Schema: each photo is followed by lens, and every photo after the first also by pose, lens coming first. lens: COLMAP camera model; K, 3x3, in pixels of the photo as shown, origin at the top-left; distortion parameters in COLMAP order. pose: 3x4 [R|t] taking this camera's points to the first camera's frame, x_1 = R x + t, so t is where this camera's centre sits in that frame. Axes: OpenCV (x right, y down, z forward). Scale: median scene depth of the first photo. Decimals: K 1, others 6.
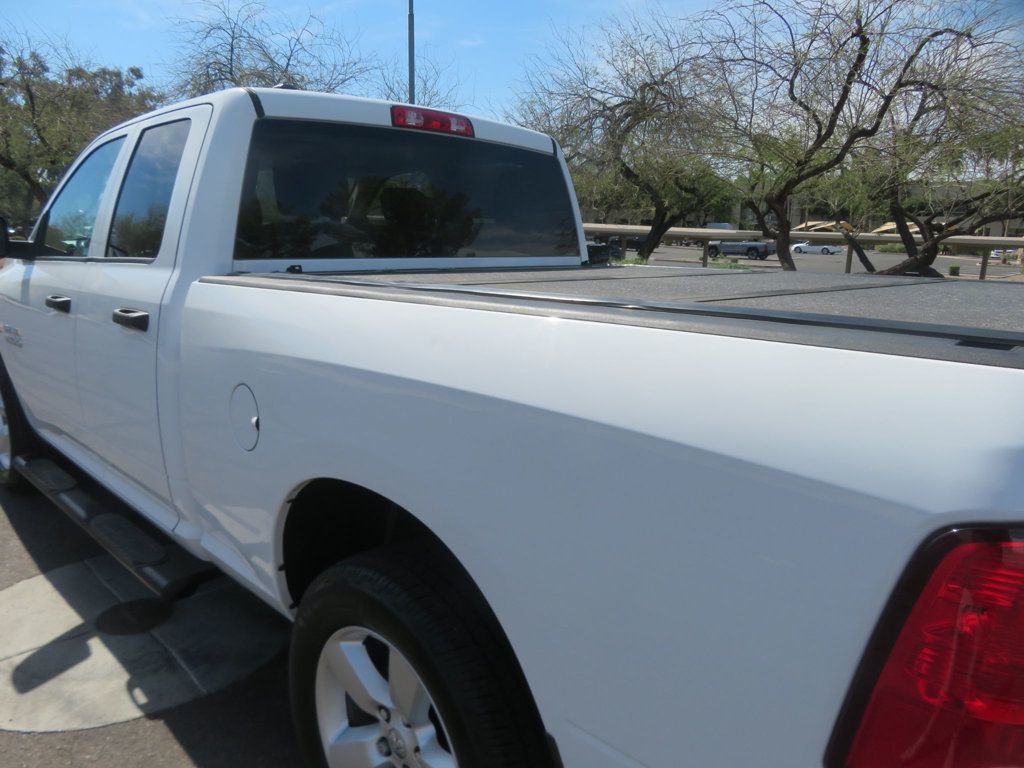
lens RADIAL K [[712.1, 0, 512.0], [0, 712.1, 384.0], [0, 0, 1]] dist [-0.051326, 0.035695]
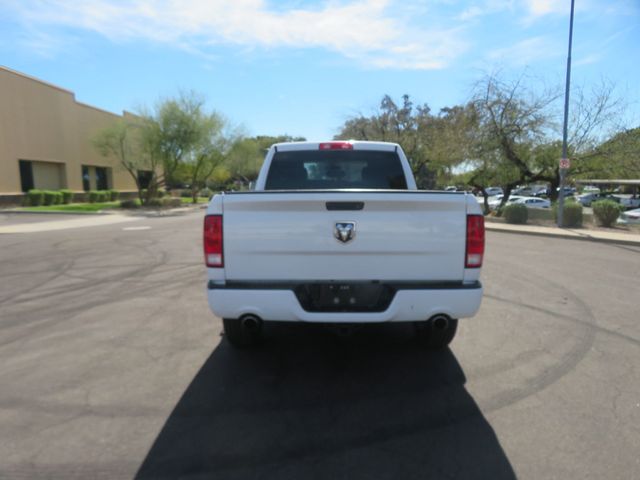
lens RADIAL K [[447.0, 0, 320.0], [0, 447.0, 240.0], [0, 0, 1]] dist [-0.077288, 0.064388]
pose [[0.690310, 0.063590, -0.720714, 0.192489], [-0.140502, 0.988949, -0.047318, 0.020360], [0.709740, 0.133926, 0.691616, -0.051131]]
